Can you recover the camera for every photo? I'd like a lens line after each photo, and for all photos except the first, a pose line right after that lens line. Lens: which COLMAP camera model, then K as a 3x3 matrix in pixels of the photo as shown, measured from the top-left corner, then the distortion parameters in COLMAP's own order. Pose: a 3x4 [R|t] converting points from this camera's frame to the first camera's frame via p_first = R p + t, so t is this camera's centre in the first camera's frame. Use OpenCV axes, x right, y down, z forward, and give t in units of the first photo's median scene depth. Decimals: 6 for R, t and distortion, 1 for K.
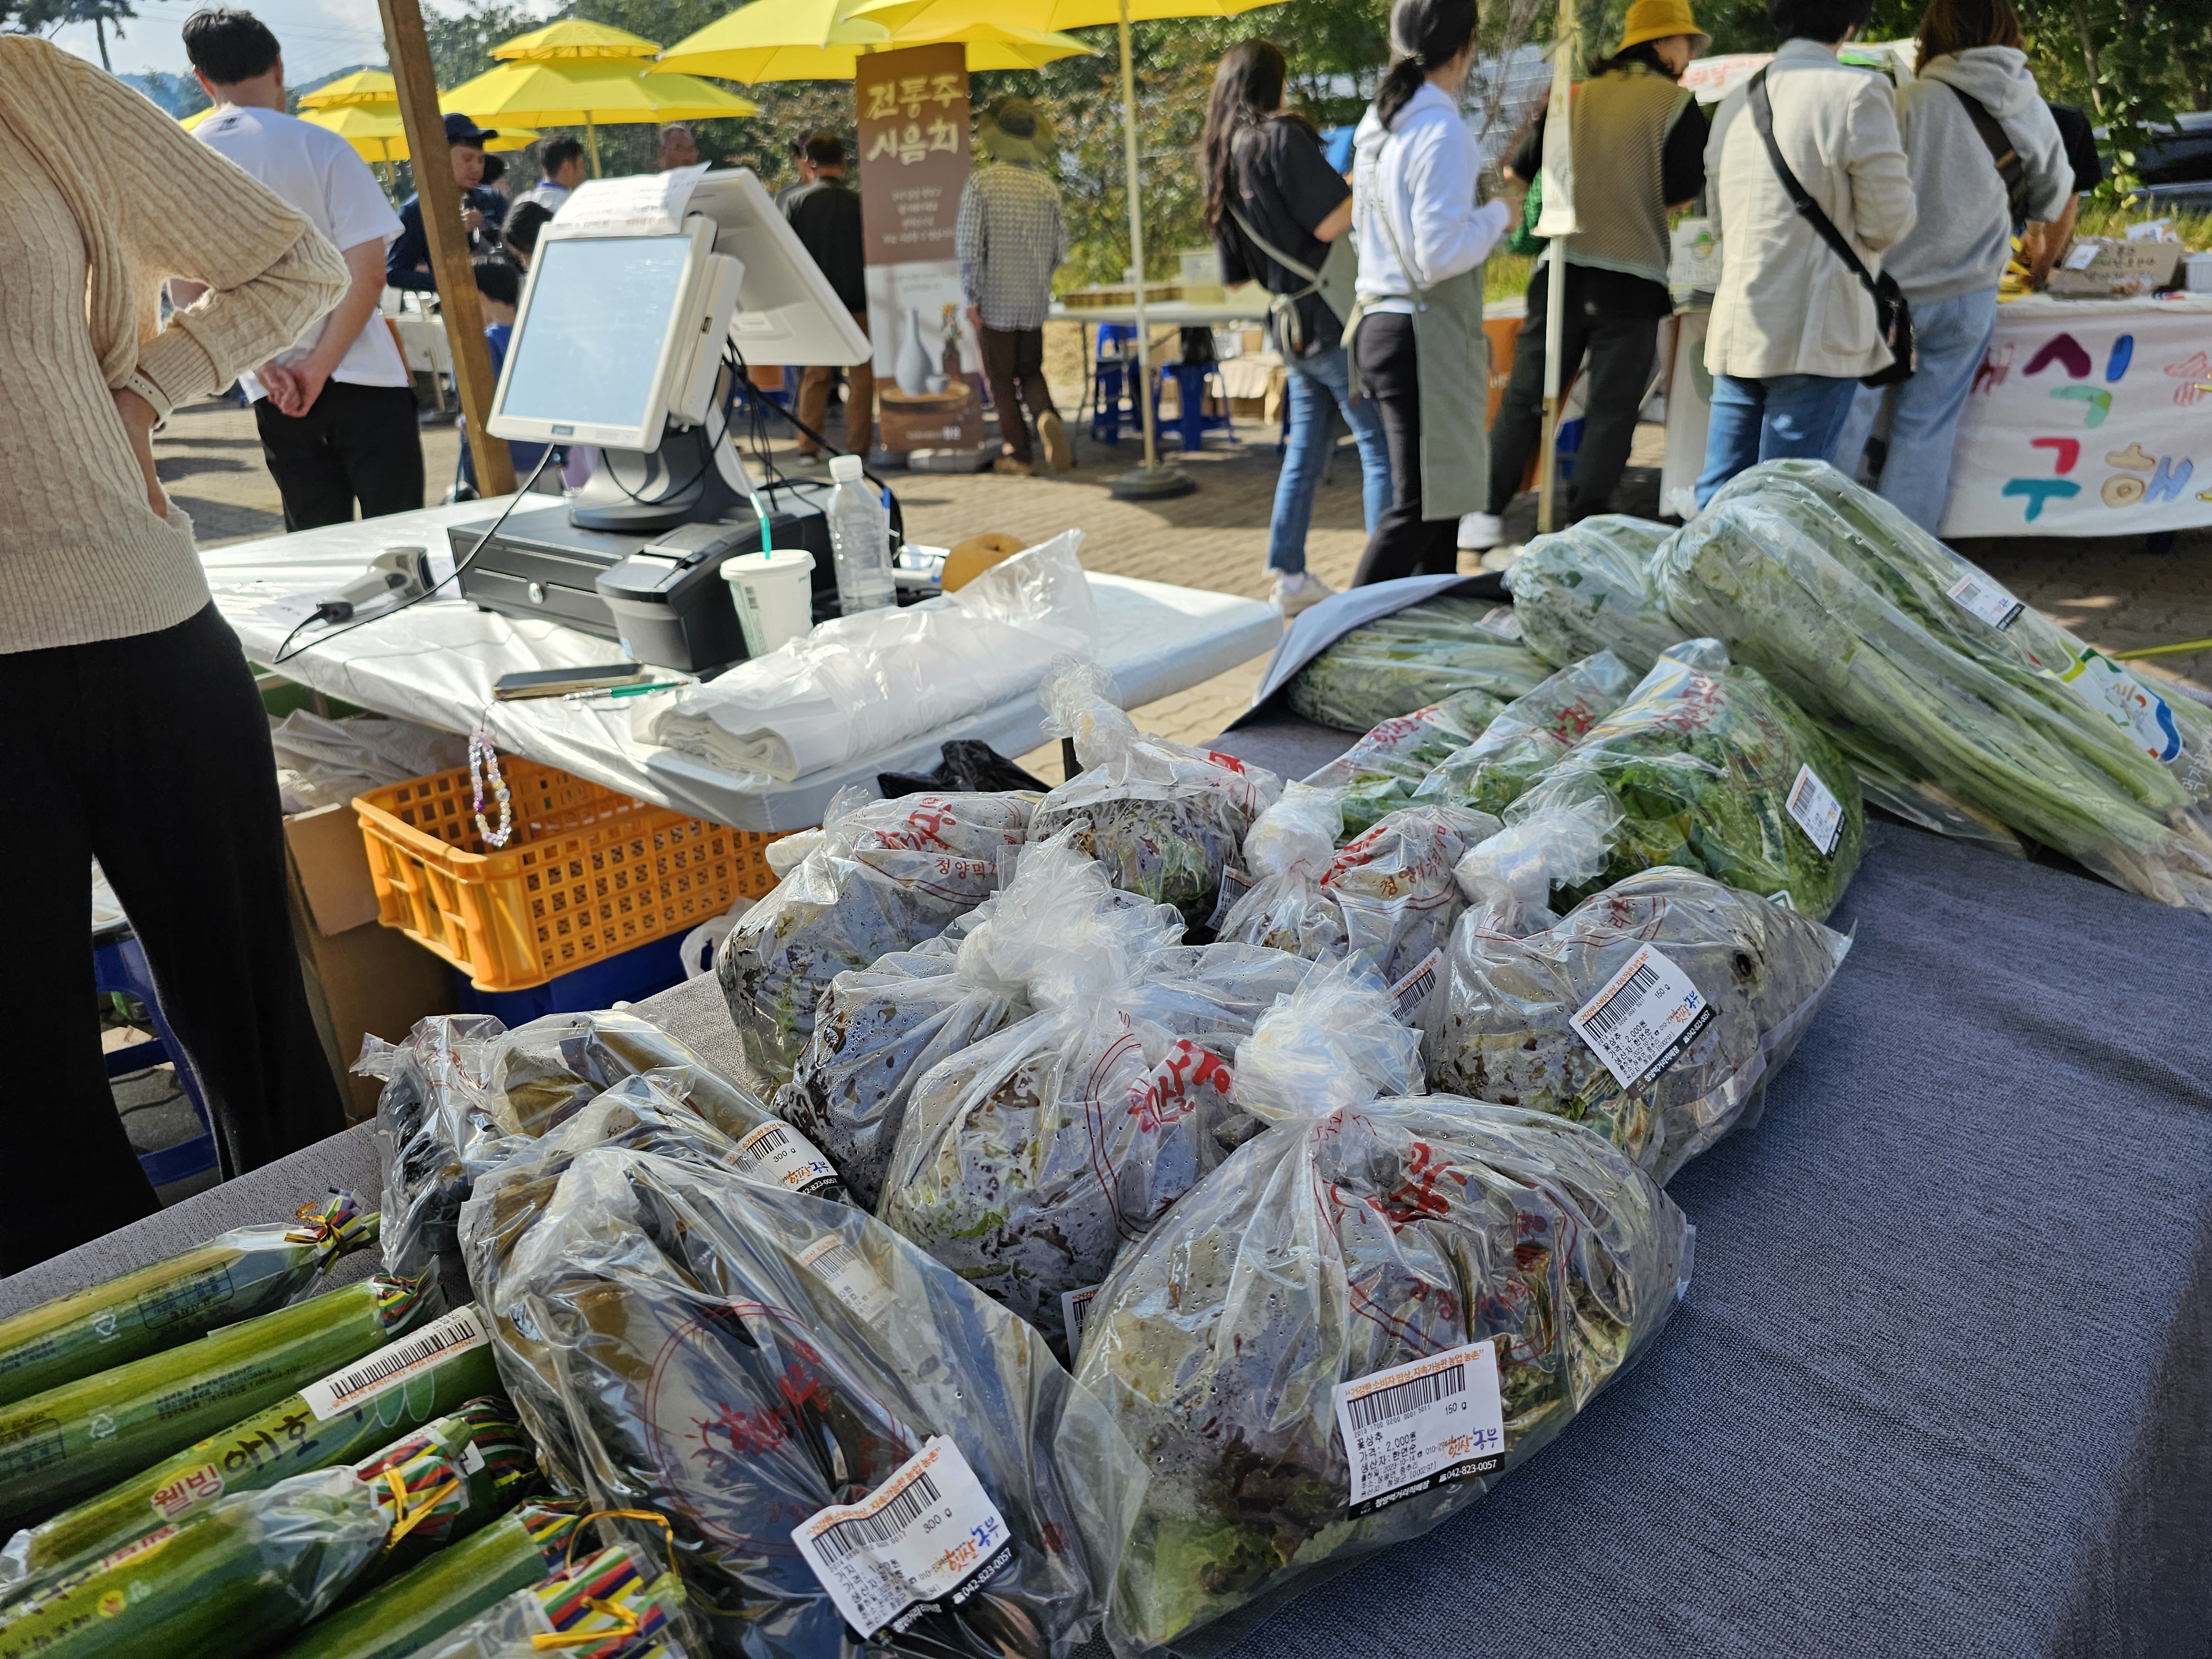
lens RADIAL K [[1453.9, 0, 1102.6], [0, 1453.9, 827.5], [0, 0, 1]] dist [0.003633, 0.000562]
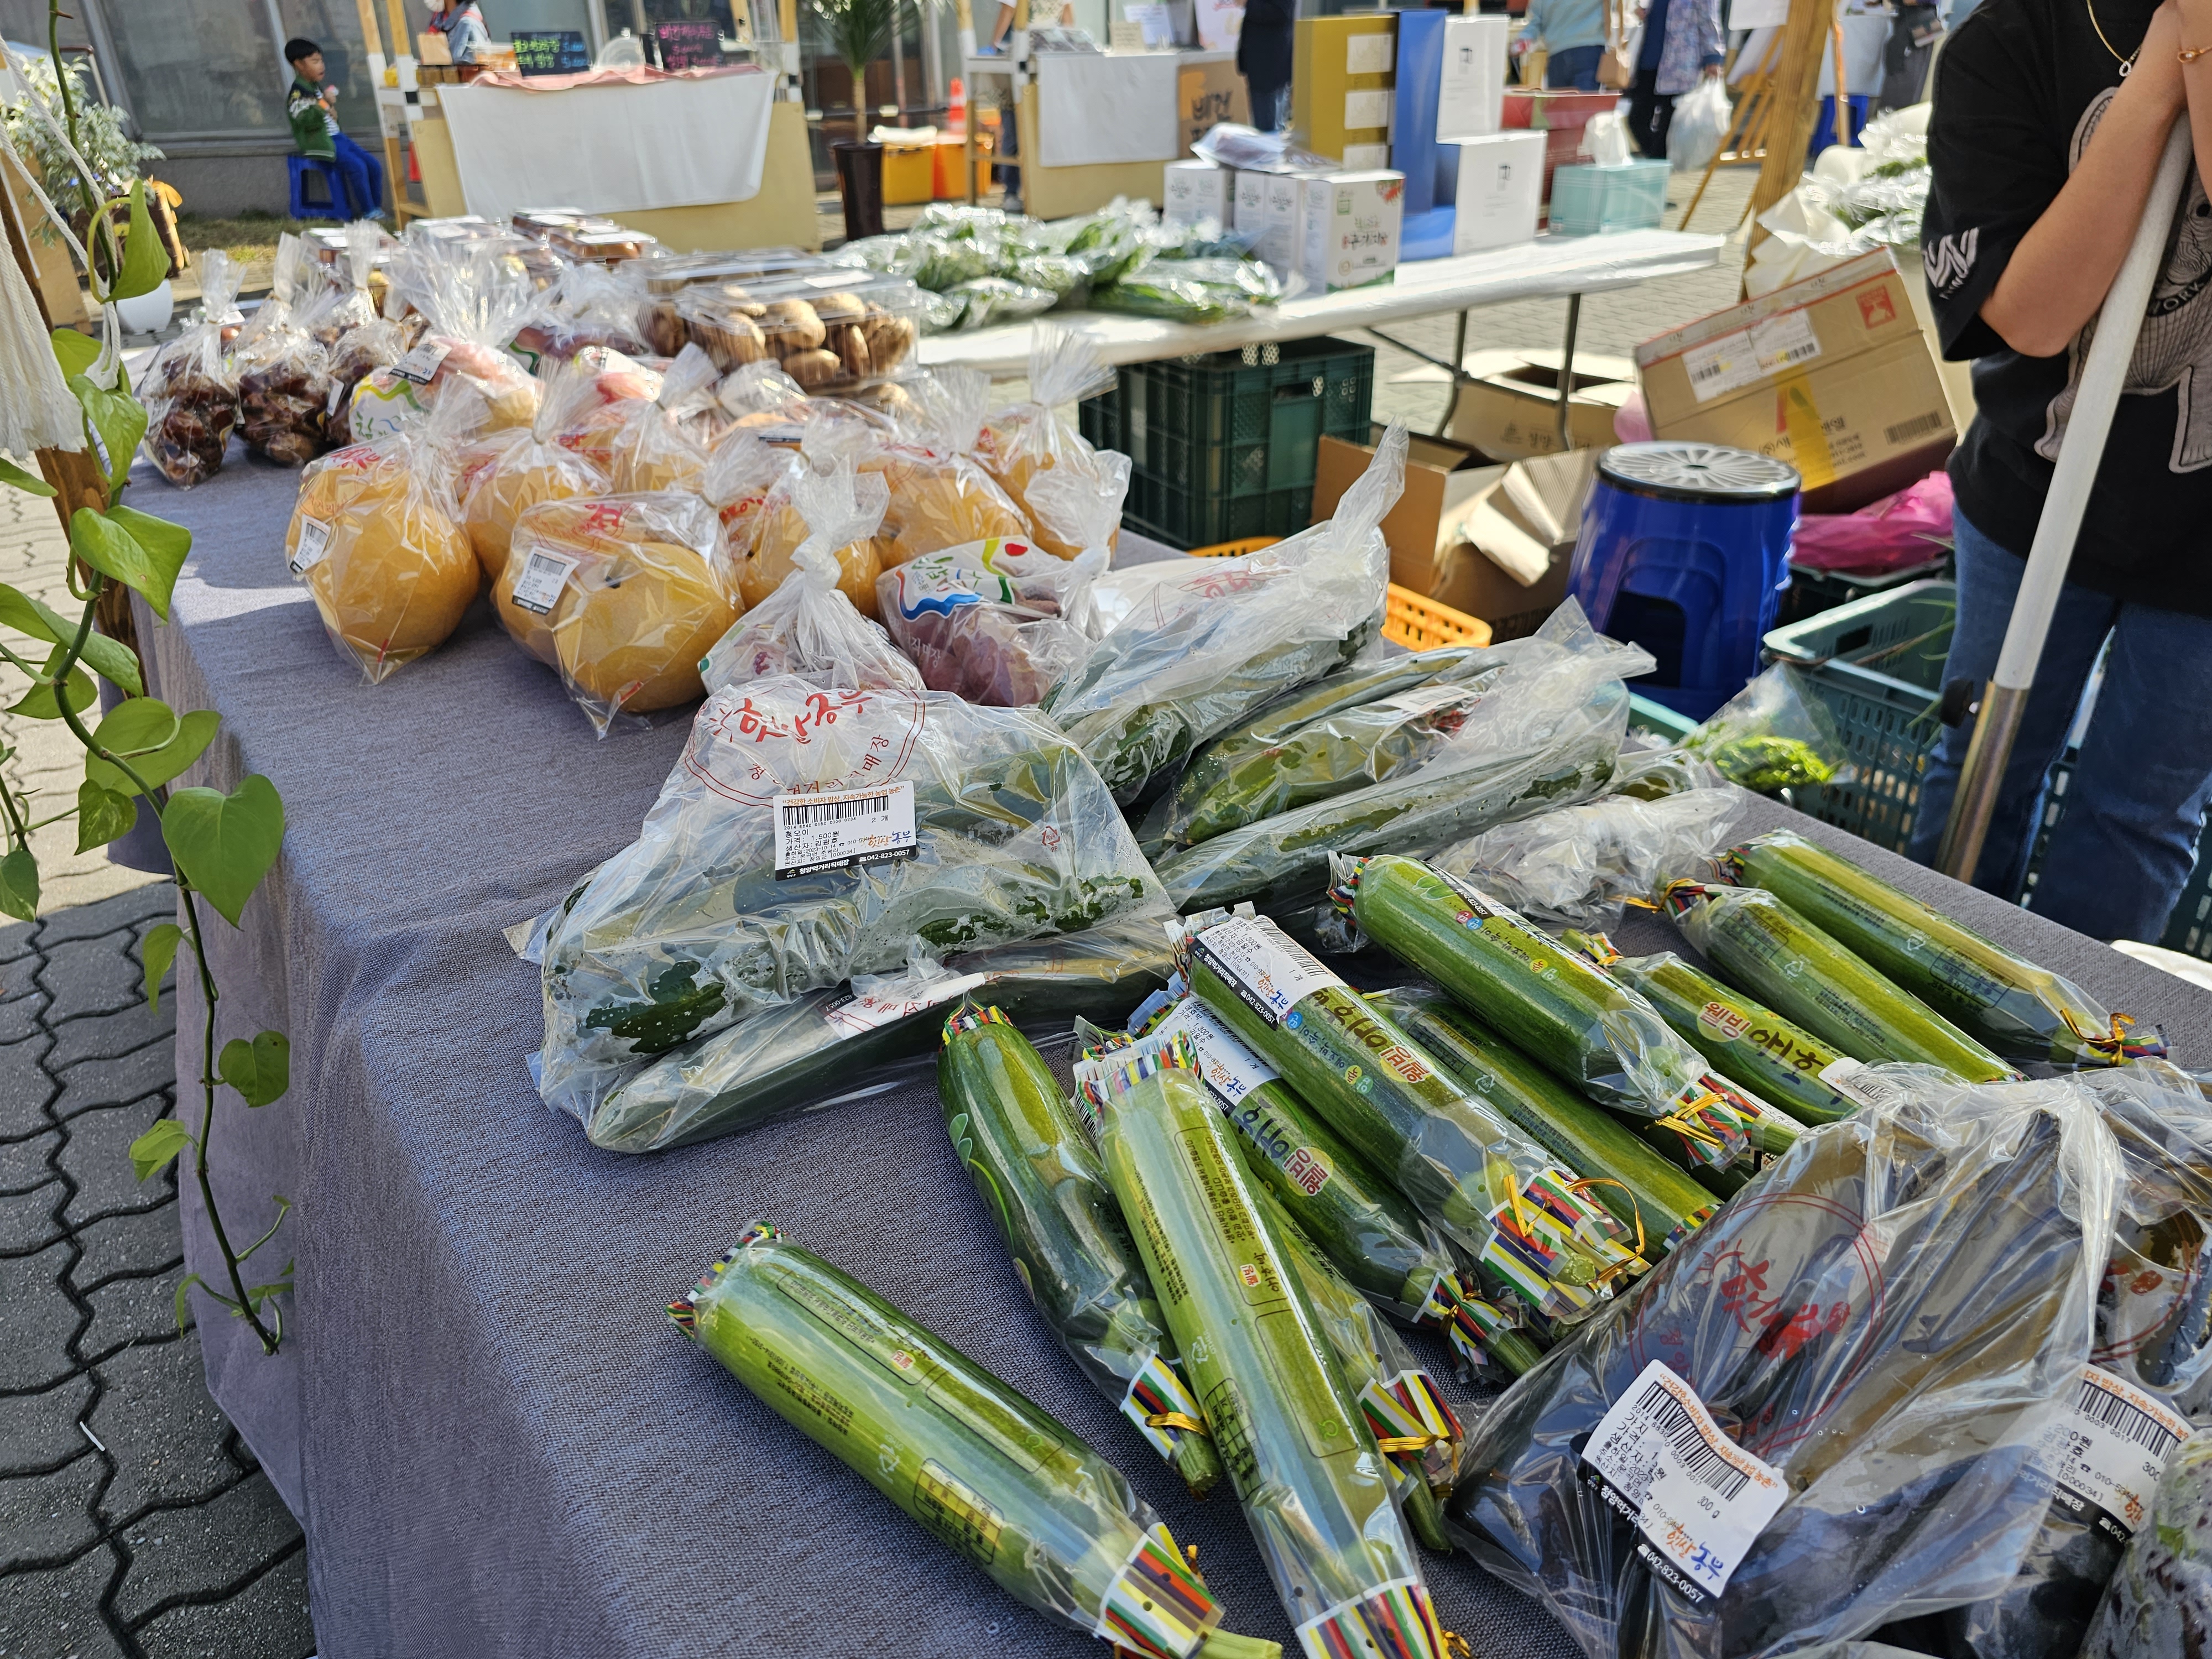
lens RADIAL K [[1453.9, 0, 1103.7], [0, 1453.9, 831.3], [0, 0, 1]] dist [0.003633, 0.000562]
pose [[-0.201748, 0.541135, -0.816377, 0.479599], [-0.349127, 0.739032, 0.576145, -0.232356], [0.915100, 0.401255, 0.039826, 0.442924]]
